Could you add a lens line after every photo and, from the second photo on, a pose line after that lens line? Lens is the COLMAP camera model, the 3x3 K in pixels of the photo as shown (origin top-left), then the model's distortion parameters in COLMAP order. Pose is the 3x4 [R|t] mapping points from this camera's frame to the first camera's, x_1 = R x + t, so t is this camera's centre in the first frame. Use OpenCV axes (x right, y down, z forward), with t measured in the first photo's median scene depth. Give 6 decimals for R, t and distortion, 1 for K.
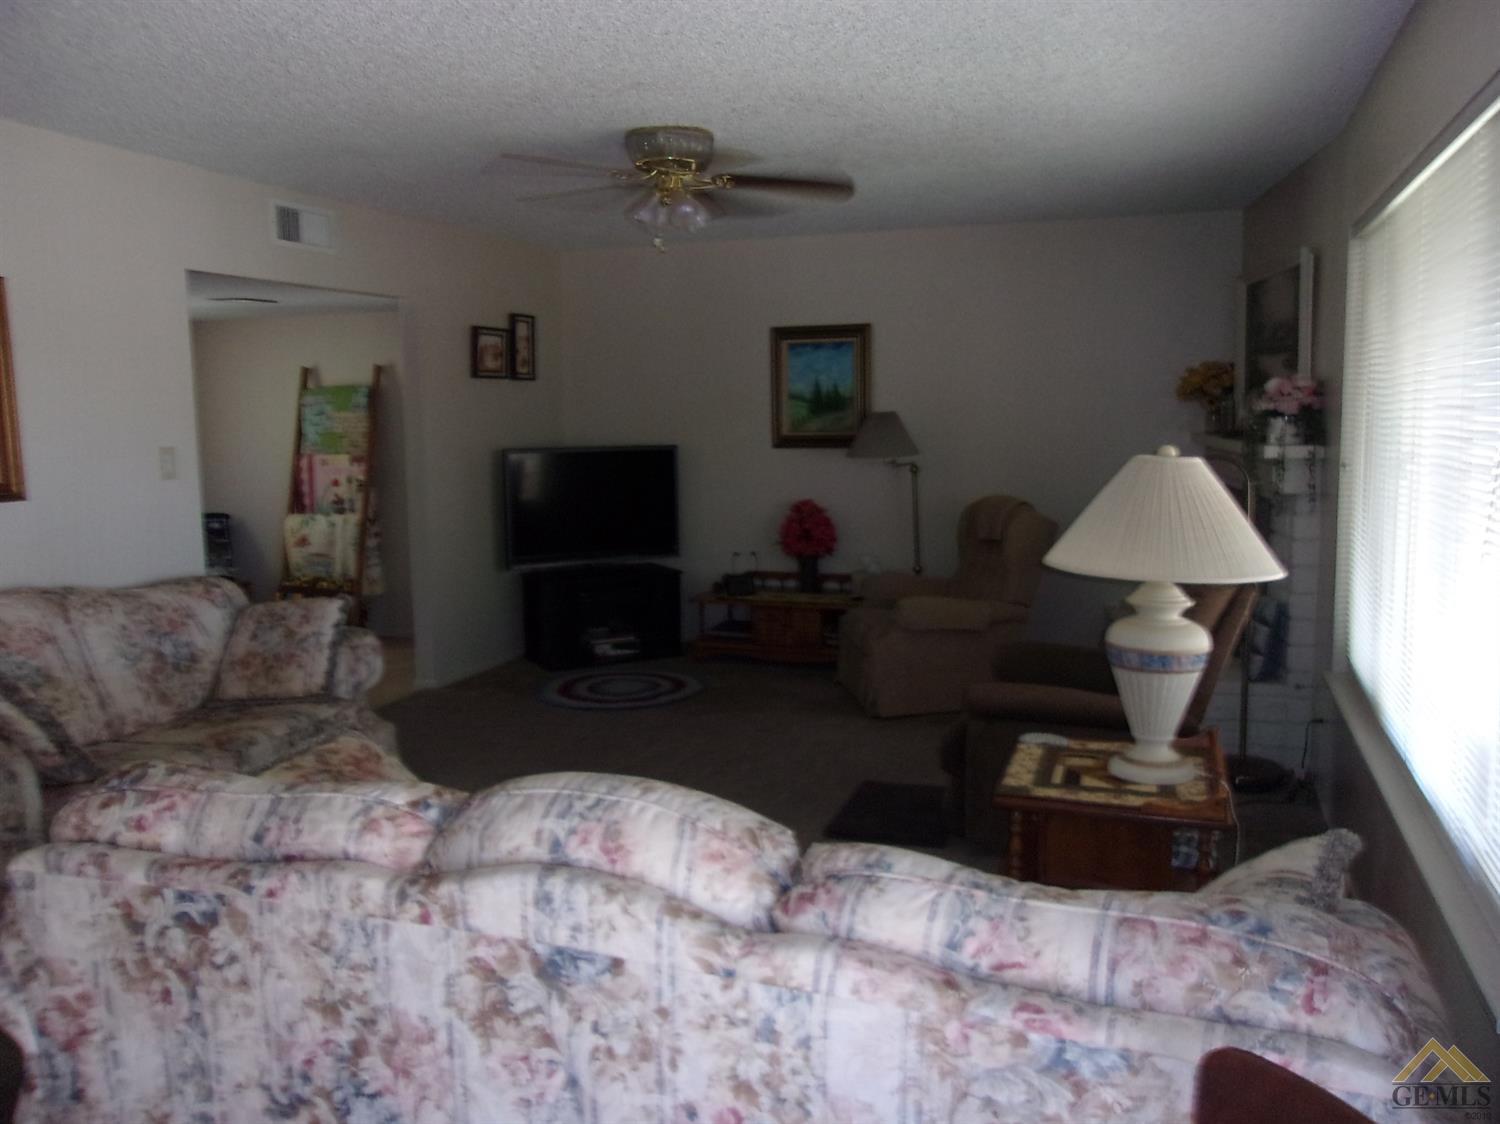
lens RADIAL K [[1174.1, 0, 755.5], [0, 1174.1, 567.6], [0, 0, 1]] dist [-0.011903, 0.023907]
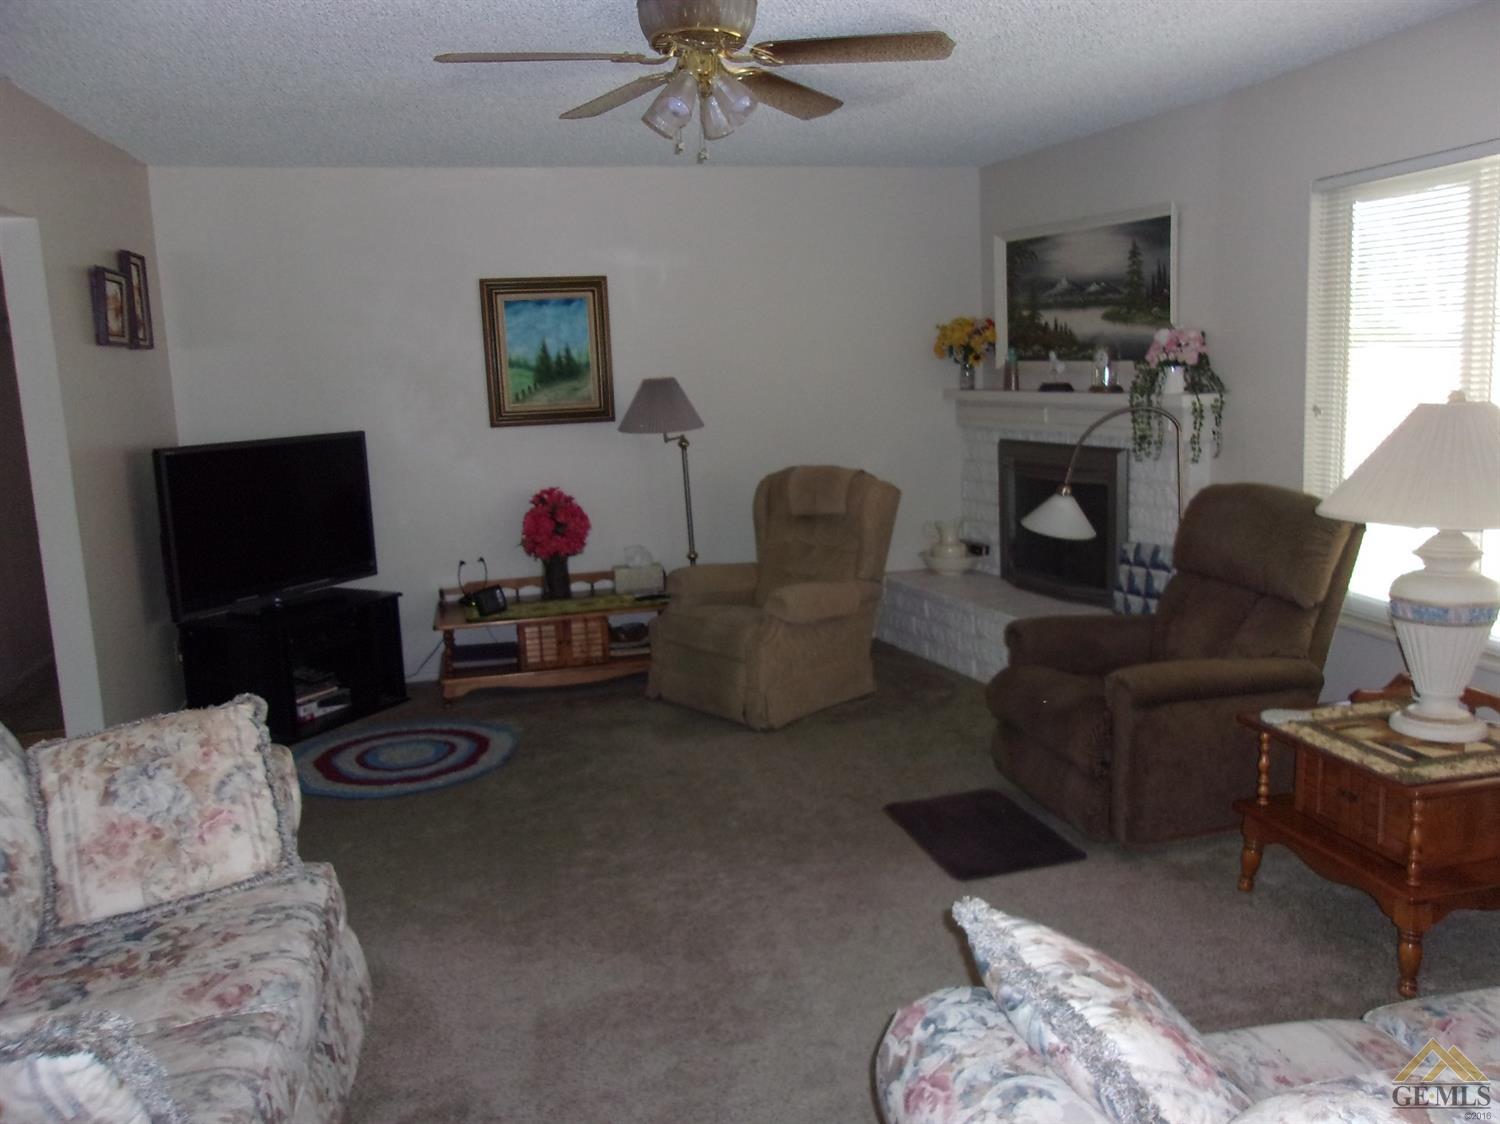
lens RADIAL K [[1174.1, 0, 748.0], [0, 1174.1, 551.5], [0, 0, 1]] dist [-0.011903, 0.023907]
pose [[0.834054, -0.107313, 0.541144, -0.294131], [0.103194, 0.993933, 0.038053, -0.030162], [-0.541945, 0.024104, 0.840068, 0.228022]]
